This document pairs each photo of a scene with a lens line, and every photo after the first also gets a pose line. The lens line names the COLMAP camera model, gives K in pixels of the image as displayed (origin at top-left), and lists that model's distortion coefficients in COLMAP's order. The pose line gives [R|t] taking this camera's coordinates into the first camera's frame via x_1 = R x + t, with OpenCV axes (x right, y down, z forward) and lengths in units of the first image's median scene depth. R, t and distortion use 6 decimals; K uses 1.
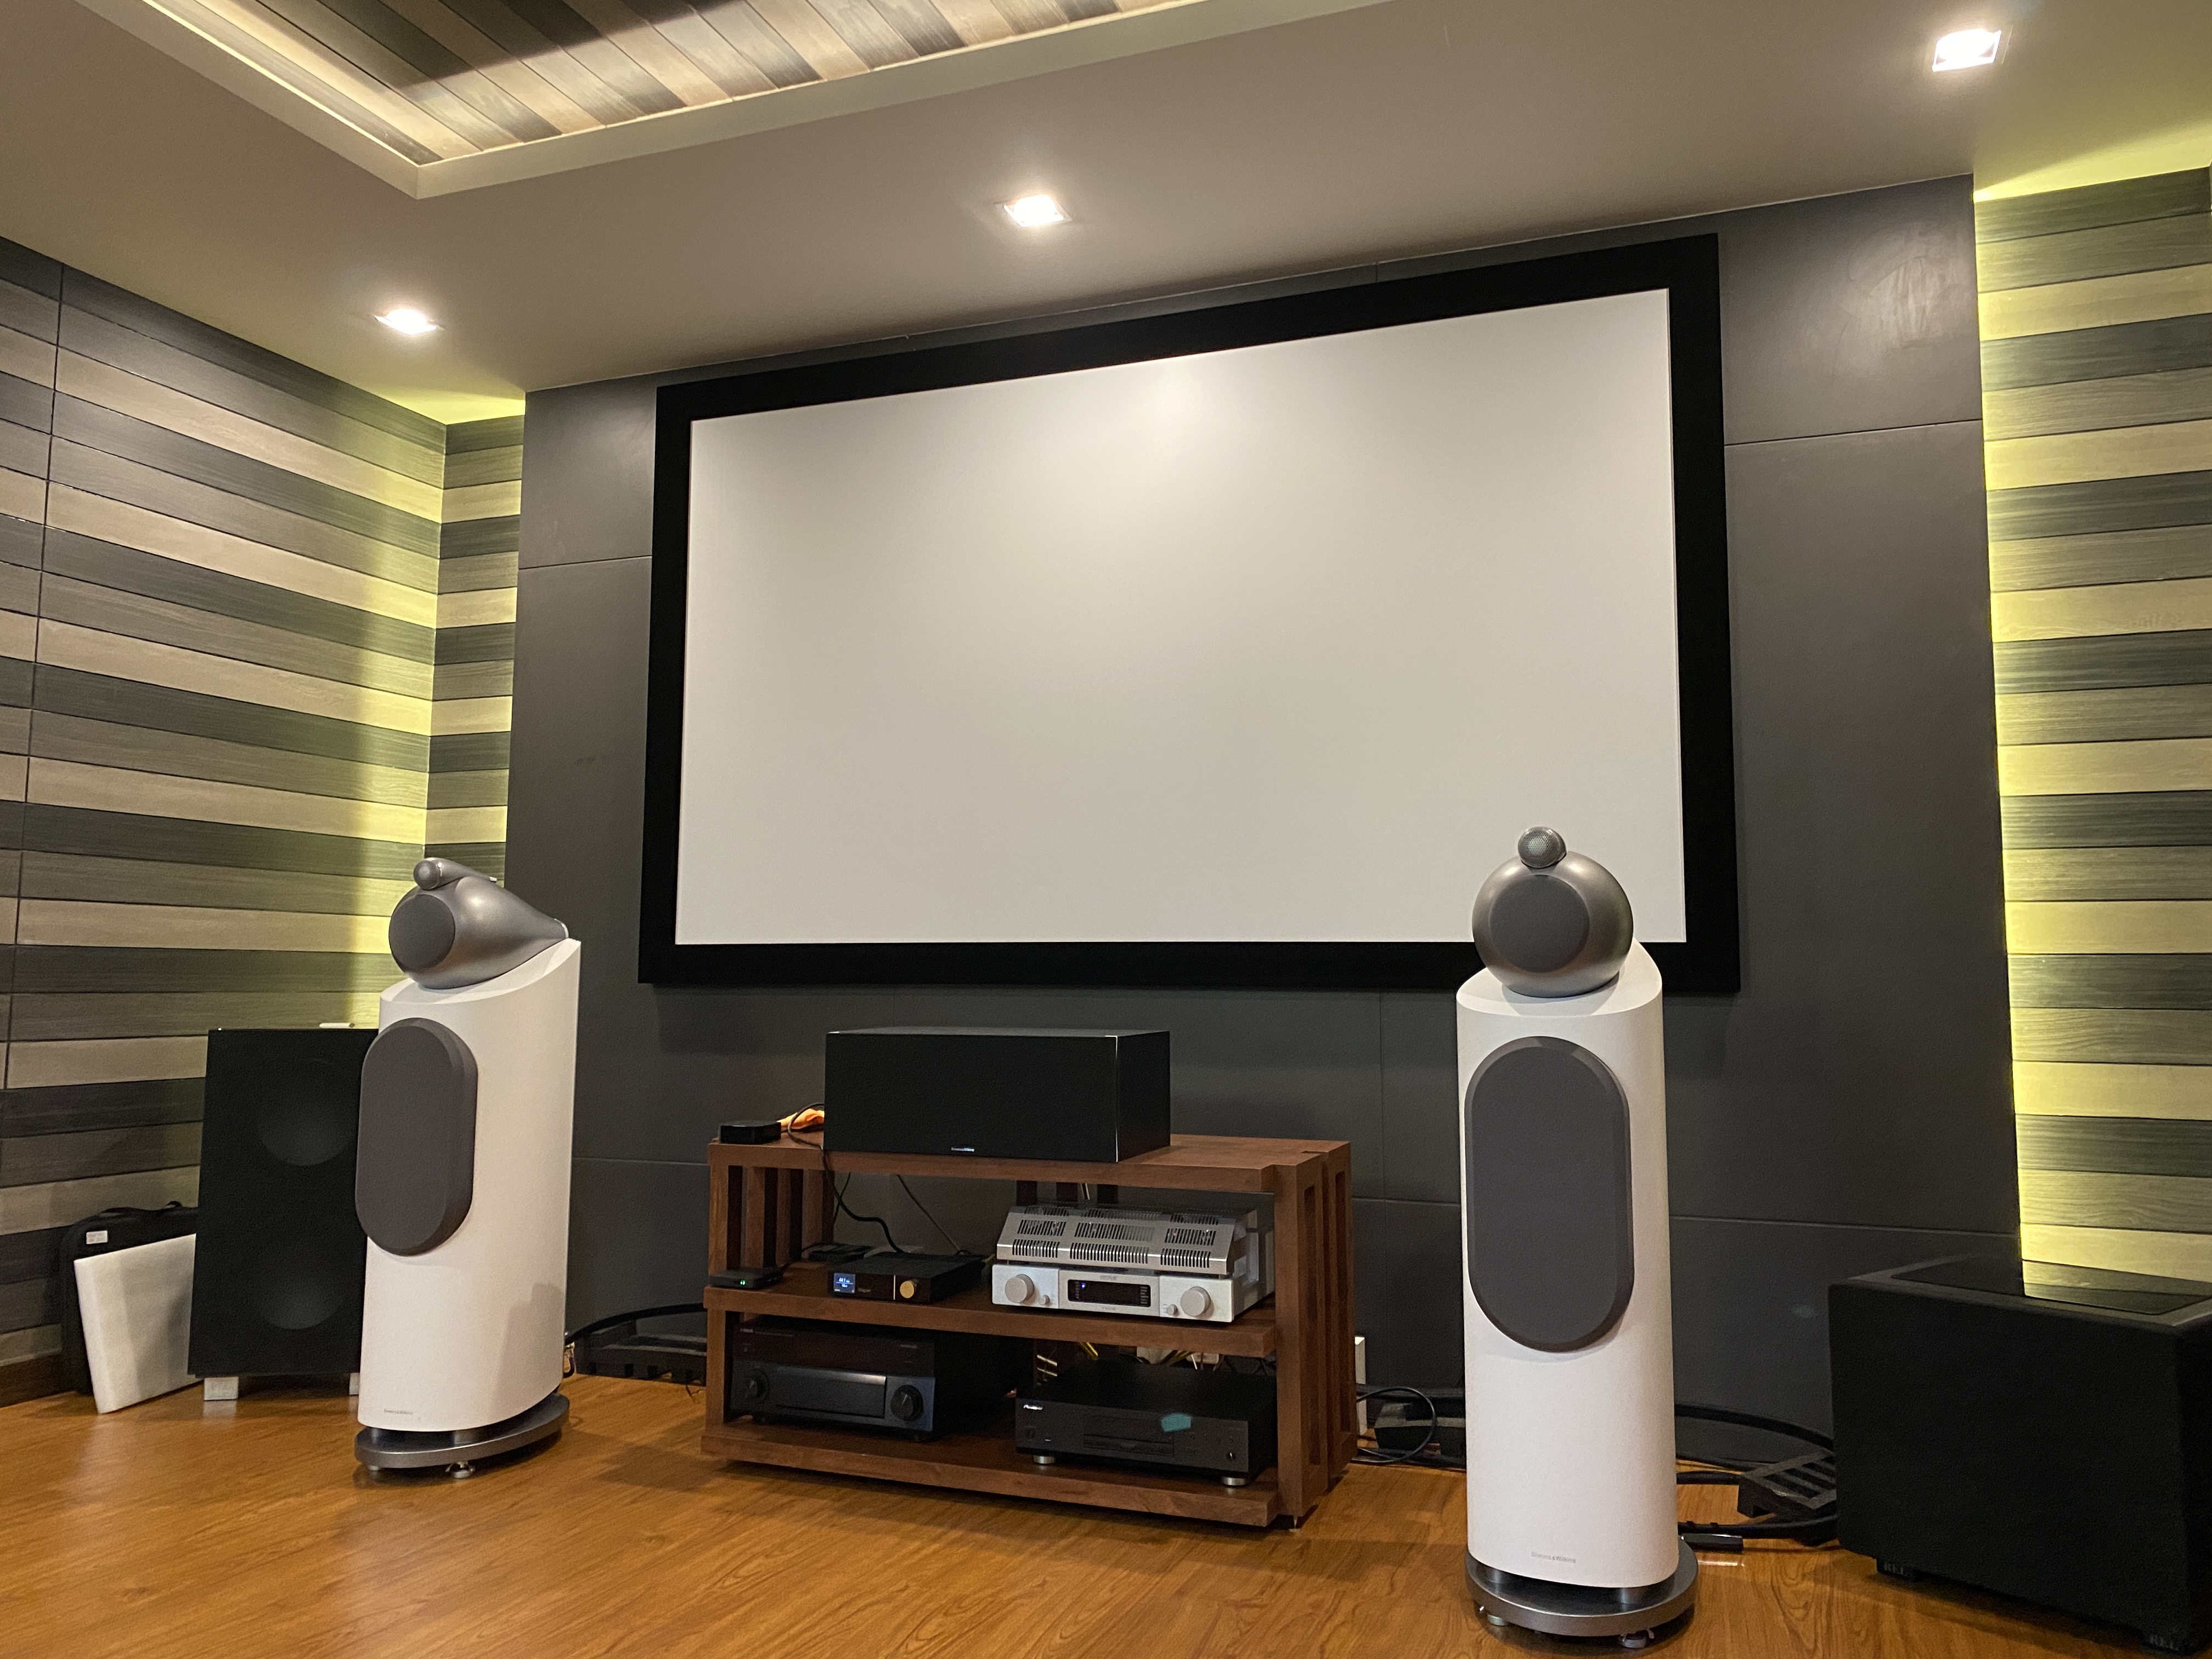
lens RADIAL K [[1673.0, 0, 1105.8], [0, 1673.0, 830.9], [0, 0, 1]] dist [0.013199, -0.004698]
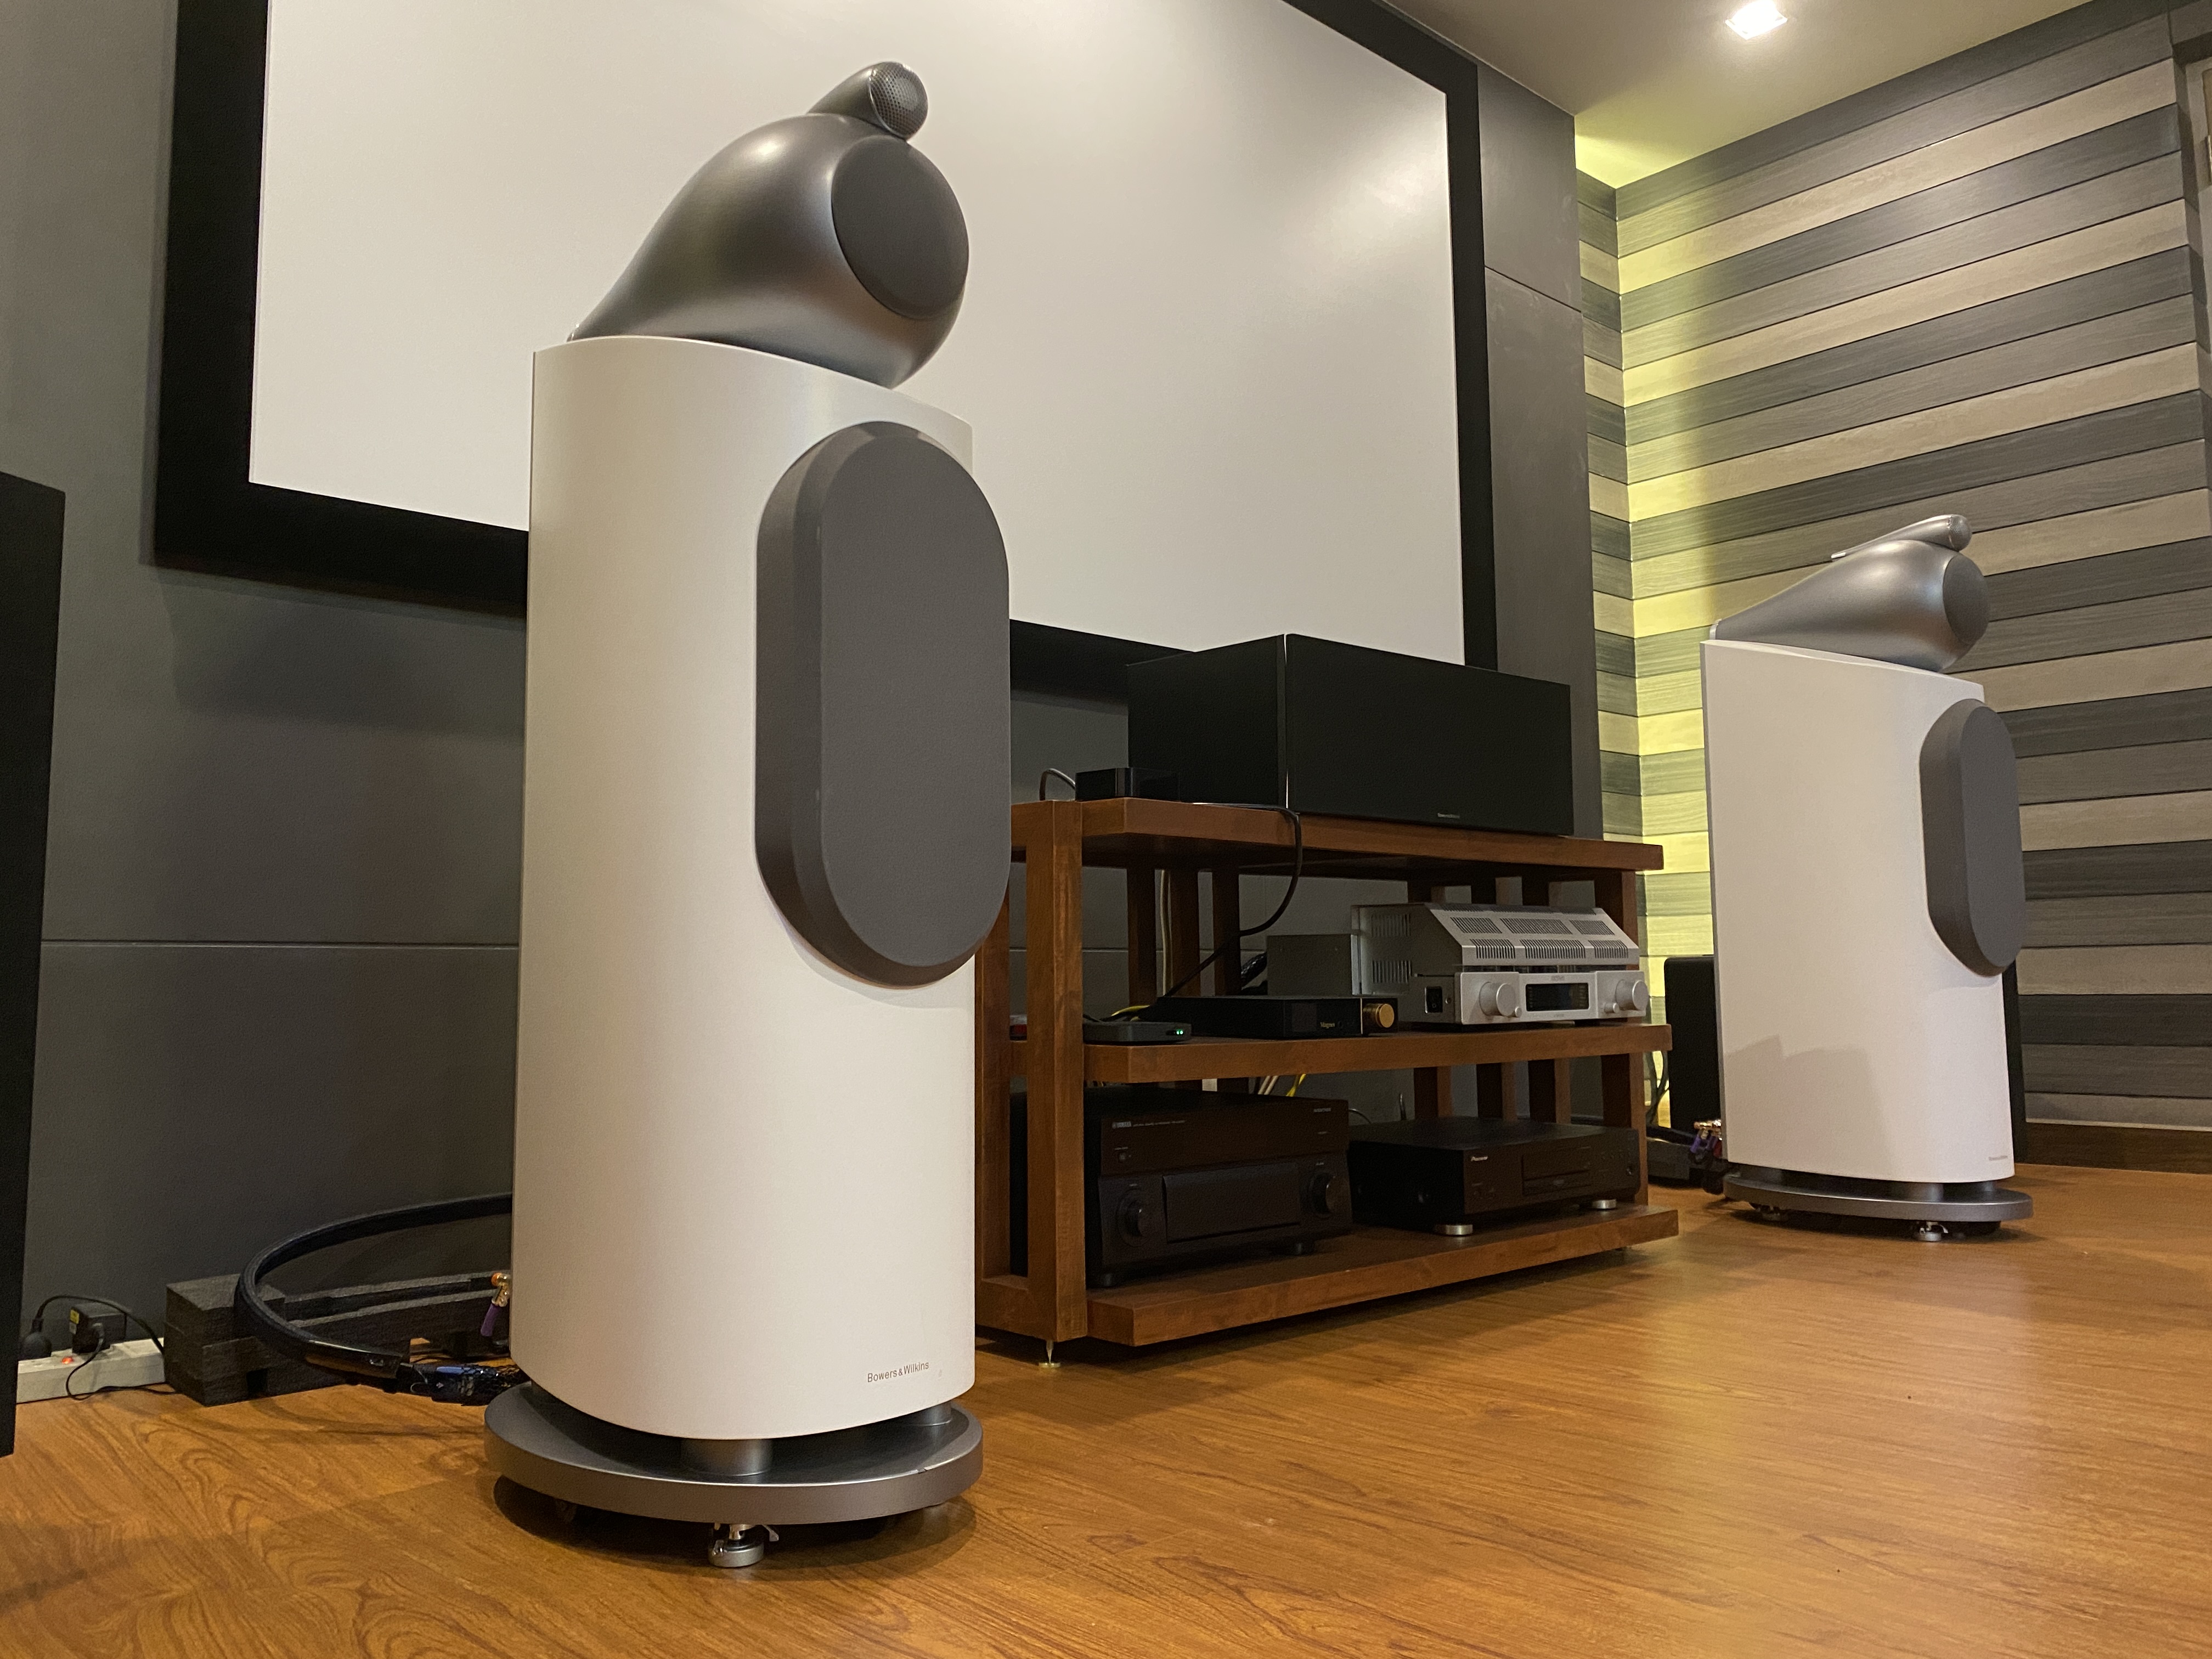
lens RADIAL K [[1673.0, 0, 1098.7], [0, 1673.0, 821.0], [0, 0, 1]] dist [0.013199, -0.004698]
pose [[0.449049, 0.075999, 0.890269, -0.810266], [-0.070377, 0.996289, -0.049552, 0.244015], [-0.890731, -0.040403, 0.452732, 0.823933]]
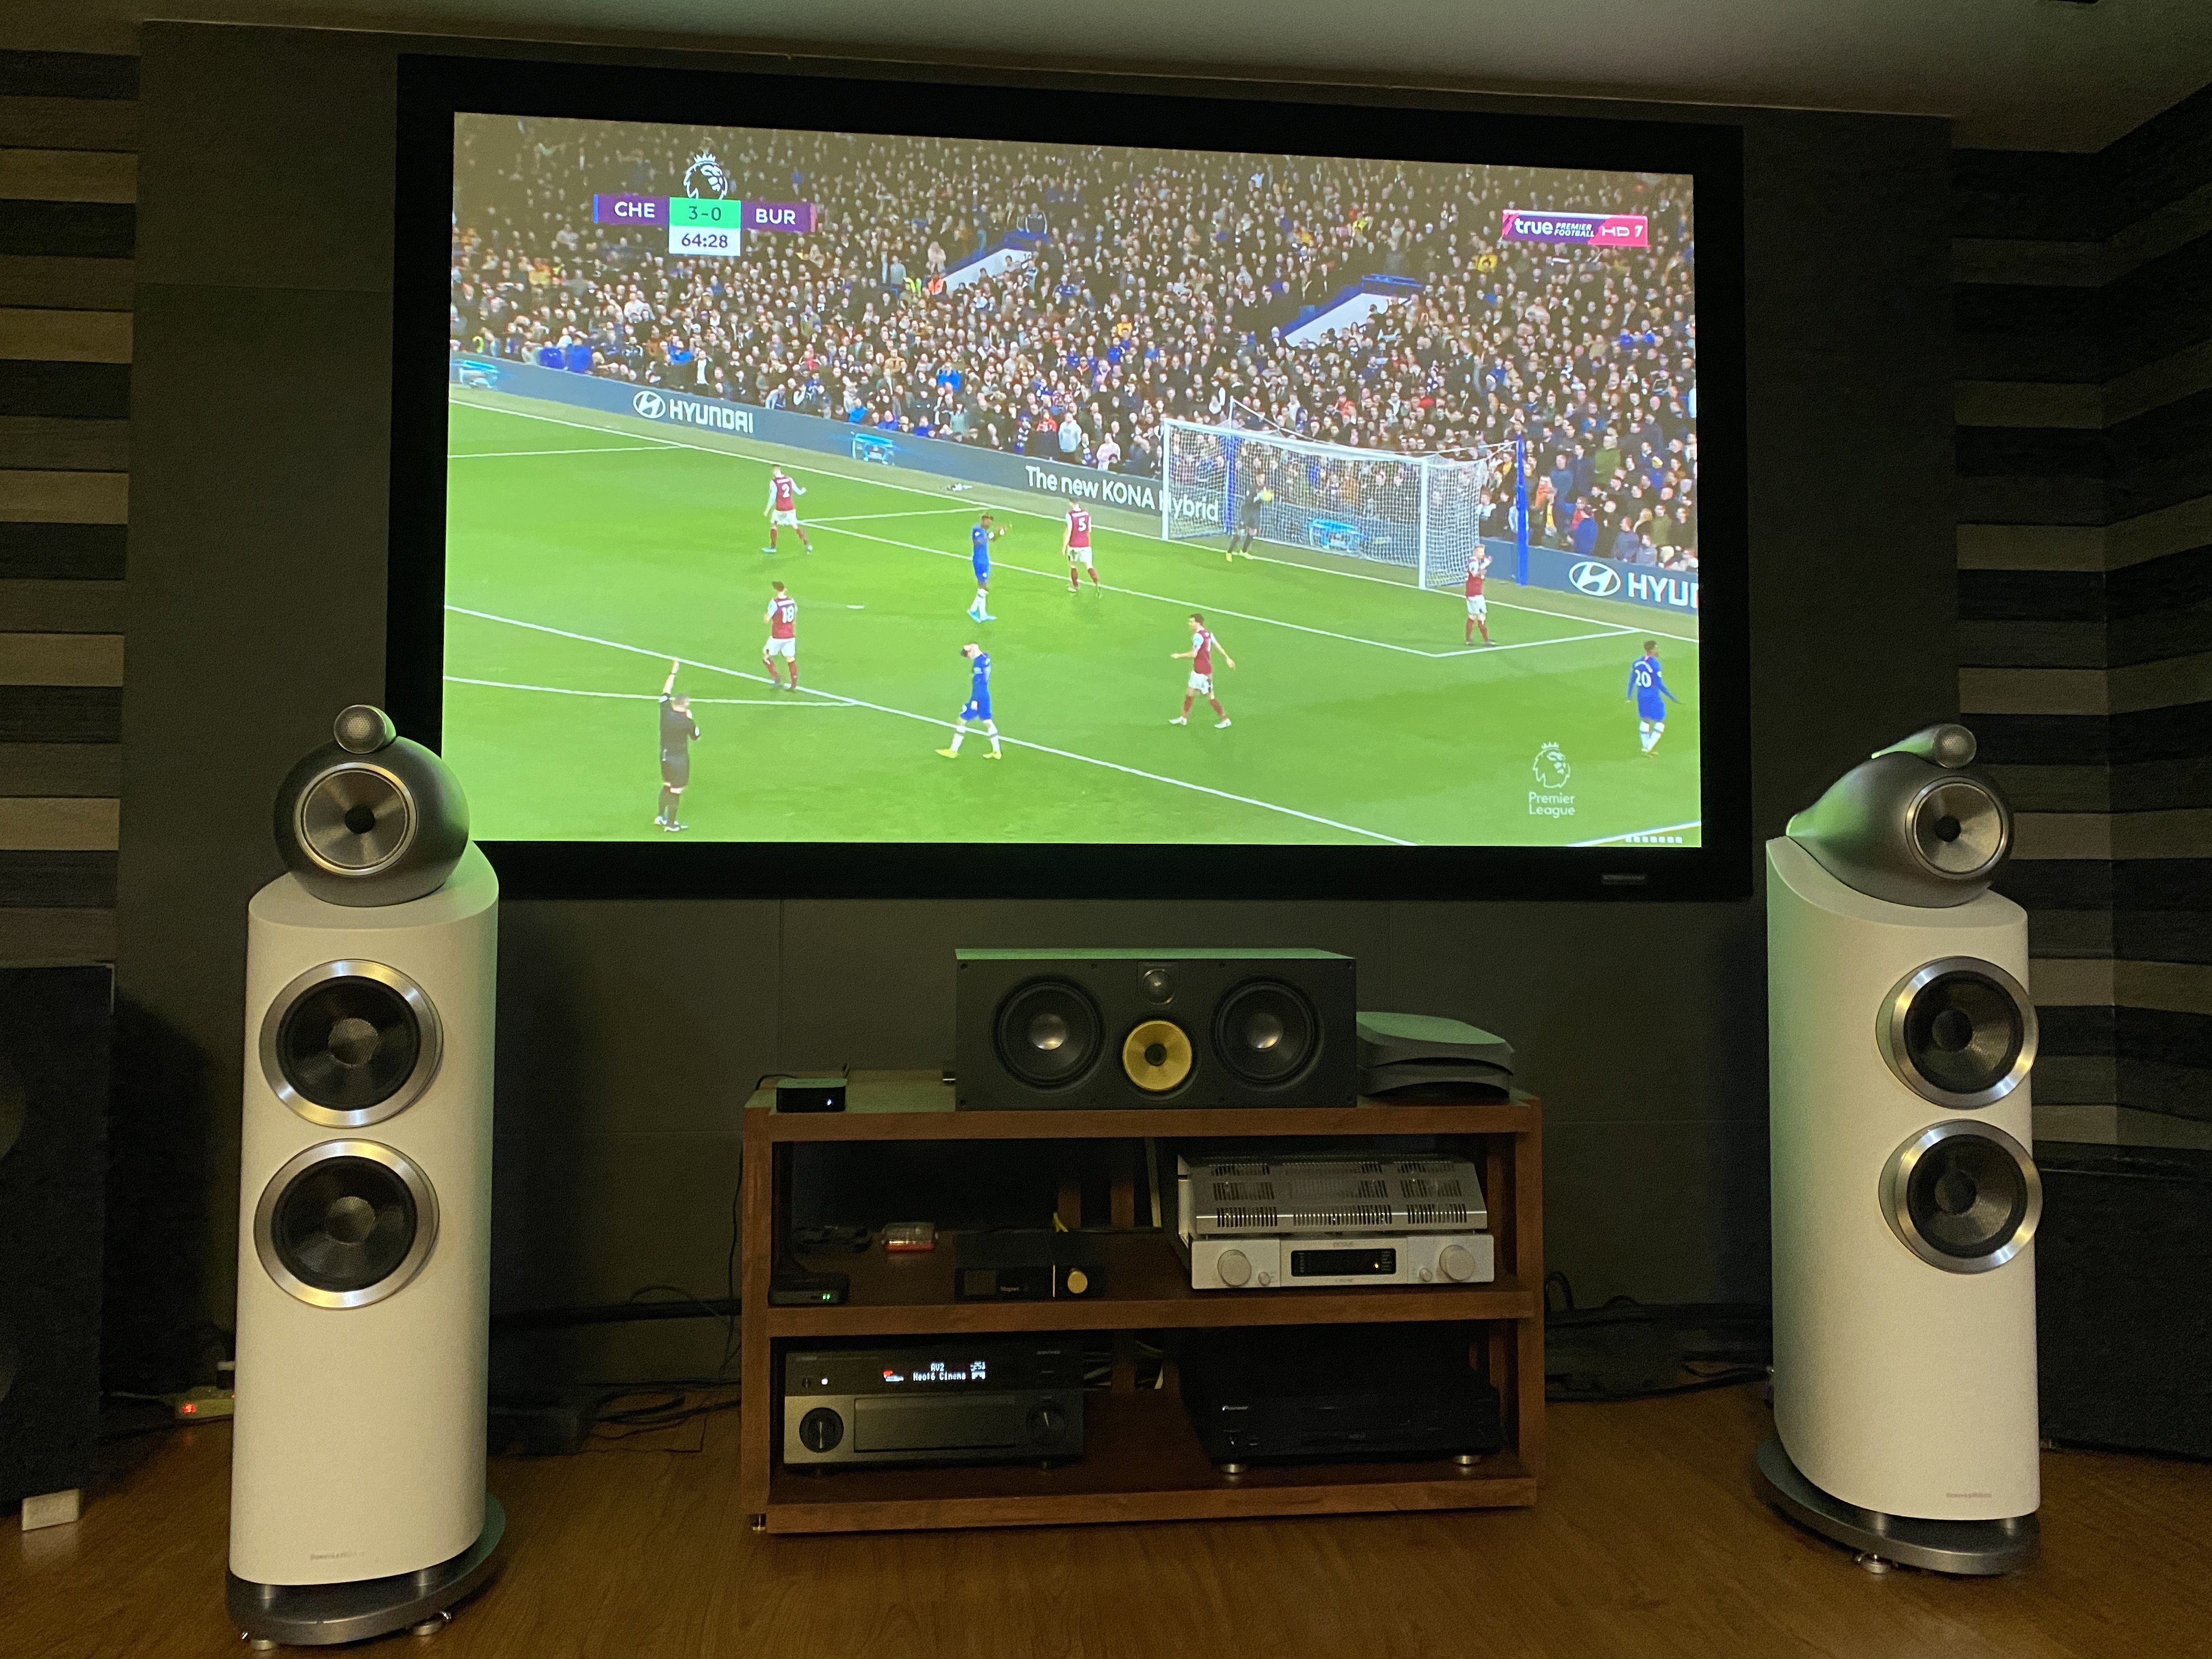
lens RADIAL K [[1673.0, 0, 1105.2], [0, 1673.0, 830.7], [0, 0, 1]] dist [0.013199, -0.004698]
pose [[0.888383, 0.010883, 0.458975, -0.484984], [-0.038966, 0.997899, 0.051761, 0.020852], [-0.457447, -0.063869, 0.886940, 0.319277]]
